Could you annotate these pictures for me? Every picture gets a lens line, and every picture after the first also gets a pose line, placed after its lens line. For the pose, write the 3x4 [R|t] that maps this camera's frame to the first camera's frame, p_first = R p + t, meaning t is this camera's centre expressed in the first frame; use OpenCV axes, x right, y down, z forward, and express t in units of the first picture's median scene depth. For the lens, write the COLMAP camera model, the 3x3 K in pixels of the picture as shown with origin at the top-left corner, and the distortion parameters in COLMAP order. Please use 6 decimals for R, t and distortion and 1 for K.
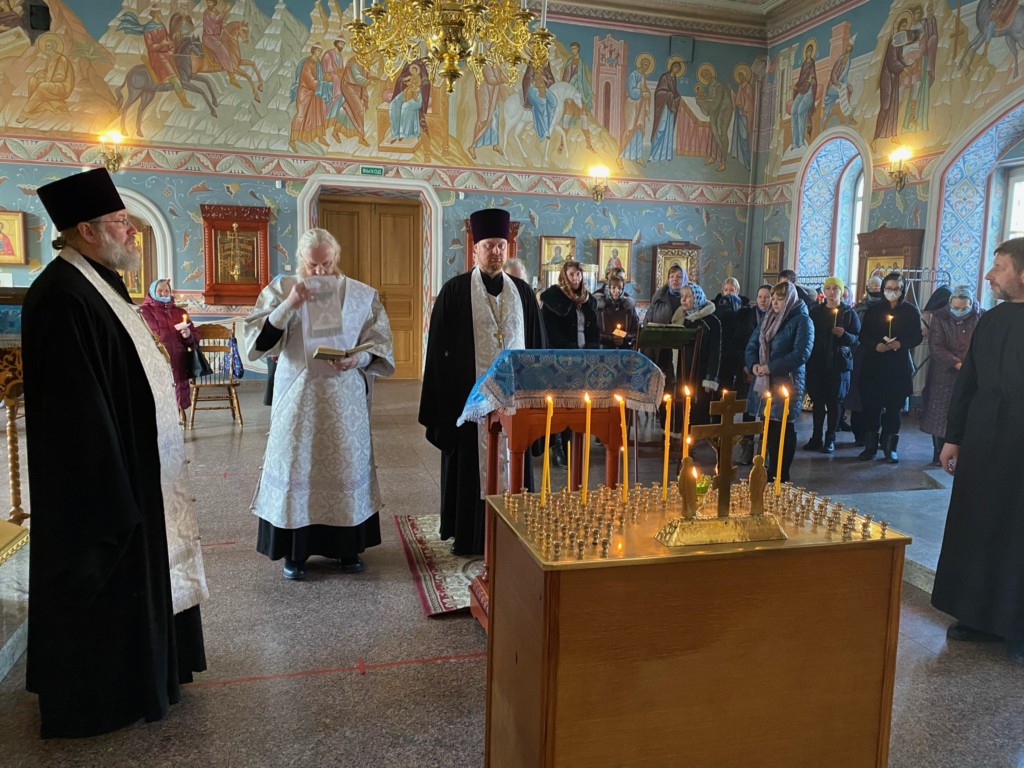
lens RADIAL K [[781.4, 0, 512.0], [0, 781.4, 384.0], [0, 0, 1]] dist [0.004396, -0.014867]
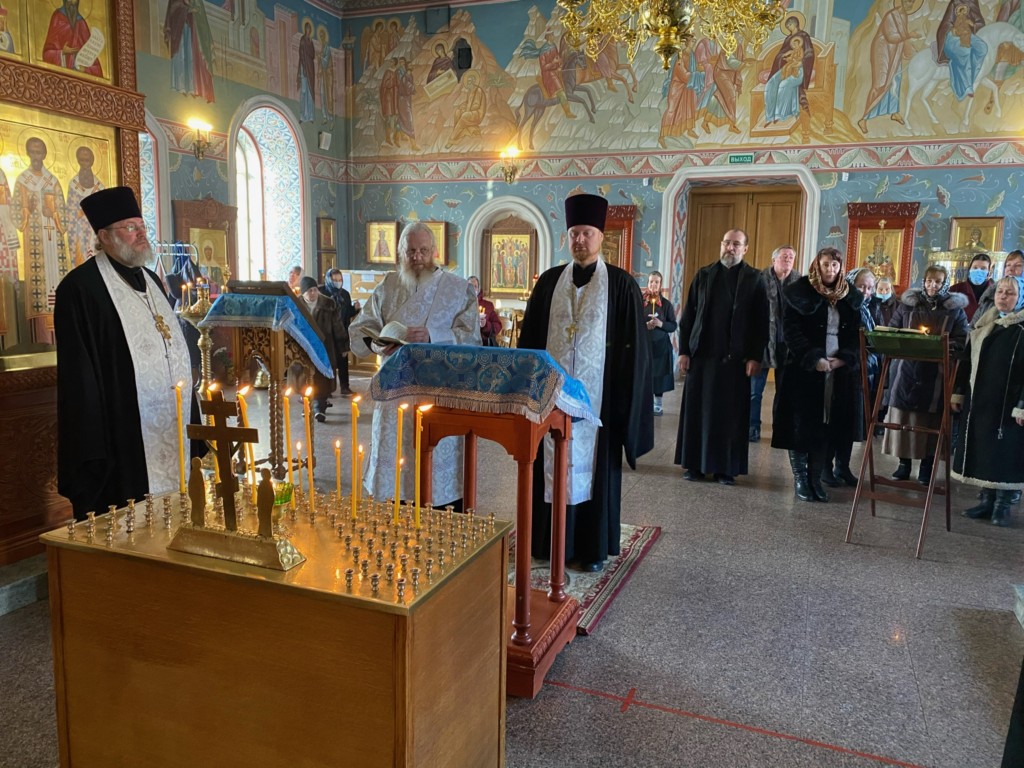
lens RADIAL K [[781.4, 0, 512.0], [0, 781.4, 384.0], [0, 0, 1]] dist [0.004396, -0.014867]
pose [[0.797615, 0.071641, -0.598898, 0.189458], [-0.069110, 0.997237, 0.027249, -0.008077], [0.599195, 0.019656, 0.800362, 0.084892]]
